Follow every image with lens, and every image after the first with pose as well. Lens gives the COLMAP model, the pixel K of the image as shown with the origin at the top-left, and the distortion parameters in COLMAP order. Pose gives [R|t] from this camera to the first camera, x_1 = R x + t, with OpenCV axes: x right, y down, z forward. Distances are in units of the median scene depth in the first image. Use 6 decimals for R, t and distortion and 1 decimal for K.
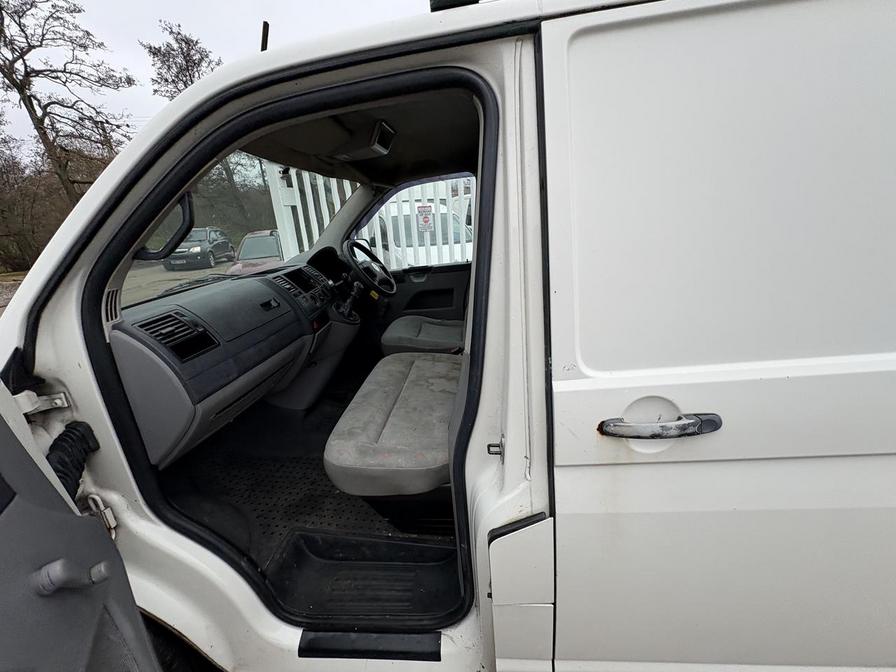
lens RADIAL K [[358.6, 0, 451.6], [0, 358.6, 335.9], [0, 0, 1]] dist [-0.002310, 0.000395]
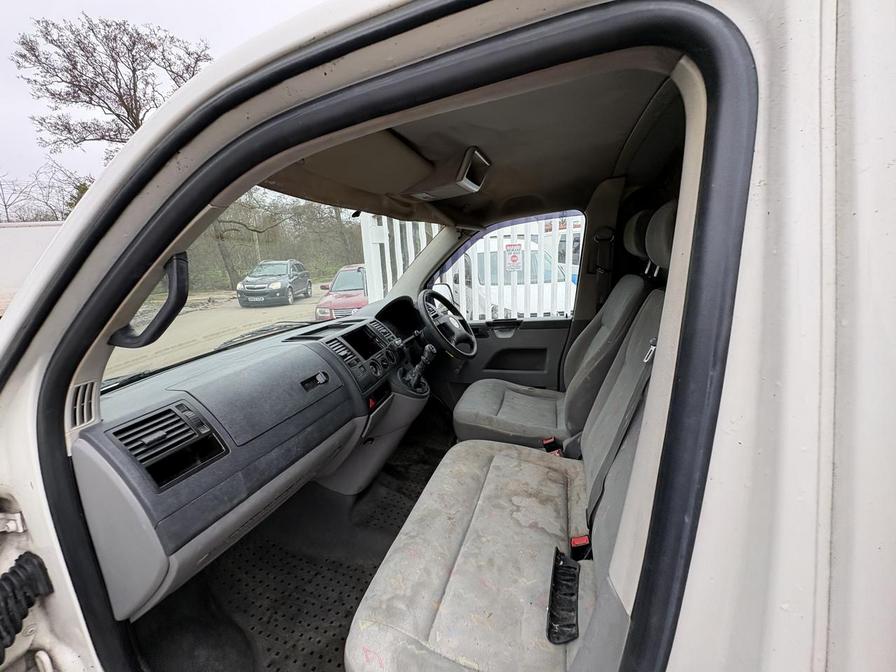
lens RADIAL K [[358.6, 0, 451.0], [0, 358.6, 332.6], [0, 0, 1]] dist [-0.002310, 0.000395]
pose [[0.973501, 0.058891, -0.220972, -0.013002], [-0.079249, 0.993274, -0.084418, -0.036939], [0.214514, 0.099693, 0.971620, 0.073339]]
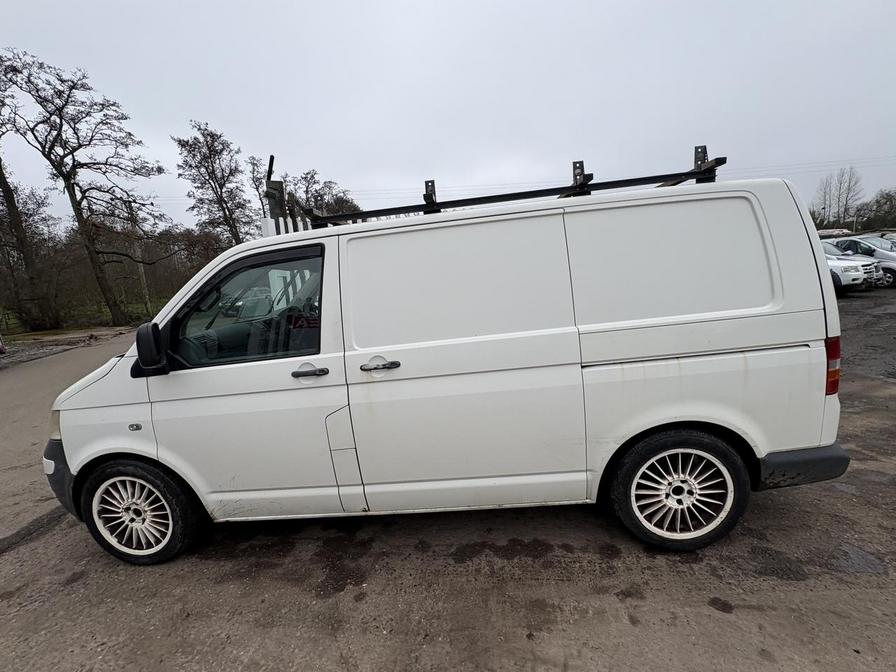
lens RADIAL K [[358.6, 0, 450.9], [0, 358.6, 331.7], [0, 0, 1]] dist [-0.002310, 0.000395]
pose [[0.999922, -0.011852, 0.003977, 0.095257], [0.012352, 0.985647, -0.168370, 0.038943], [-0.001925, 0.168406, 0.985716, -0.159022]]
